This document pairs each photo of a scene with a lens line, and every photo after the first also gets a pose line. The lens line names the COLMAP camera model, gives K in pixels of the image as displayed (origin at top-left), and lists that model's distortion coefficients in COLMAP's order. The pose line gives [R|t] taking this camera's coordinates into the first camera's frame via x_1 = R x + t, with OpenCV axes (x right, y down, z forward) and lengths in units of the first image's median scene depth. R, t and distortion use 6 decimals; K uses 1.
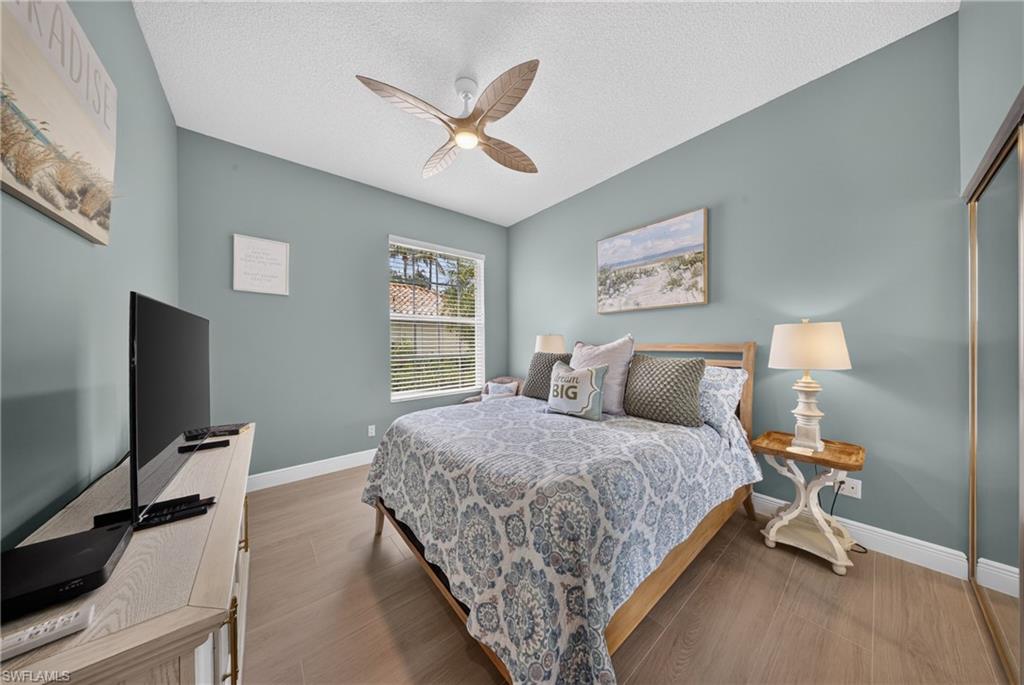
lens RADIAL K [[306.0, 0, 510.7], [0, 306.0, 343.9], [0, 0, 1]] dist [-0.001299, -0.000036]
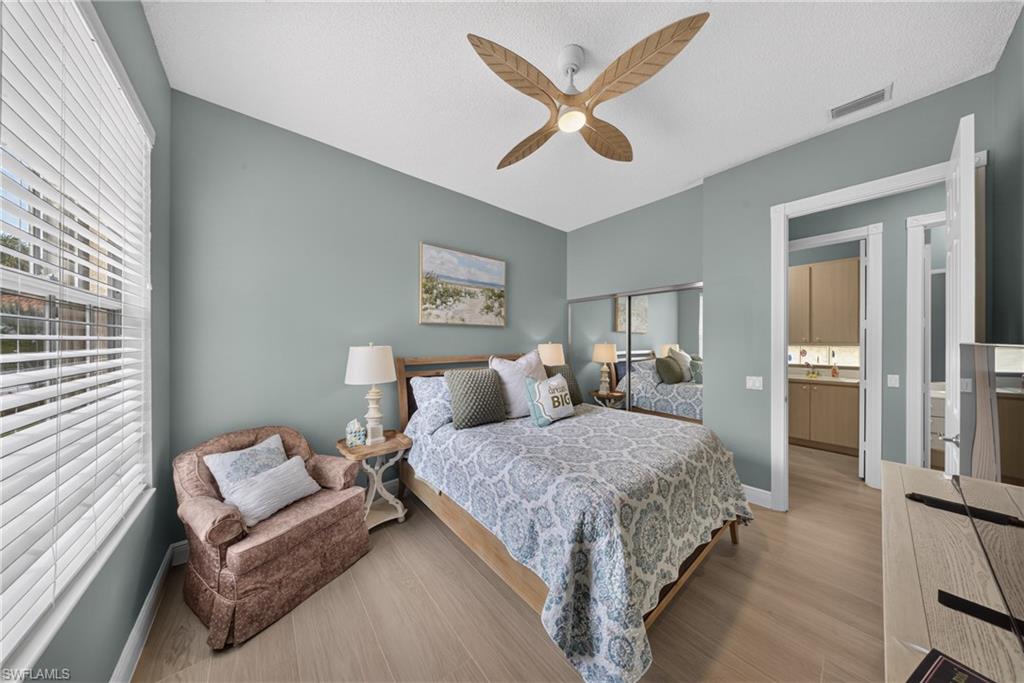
lens RADIAL K [[306.0, 0, 509.8], [0, 306.0, 342.8], [0, 0, 1]] dist [-0.001299, -0.000036]
pose [[-0.012008, 0.008428, 0.999892, -0.716999], [-0.002020, 0.999962, -0.008453, -0.039196], [-0.999926, -0.002122, -0.011990, 0.867621]]
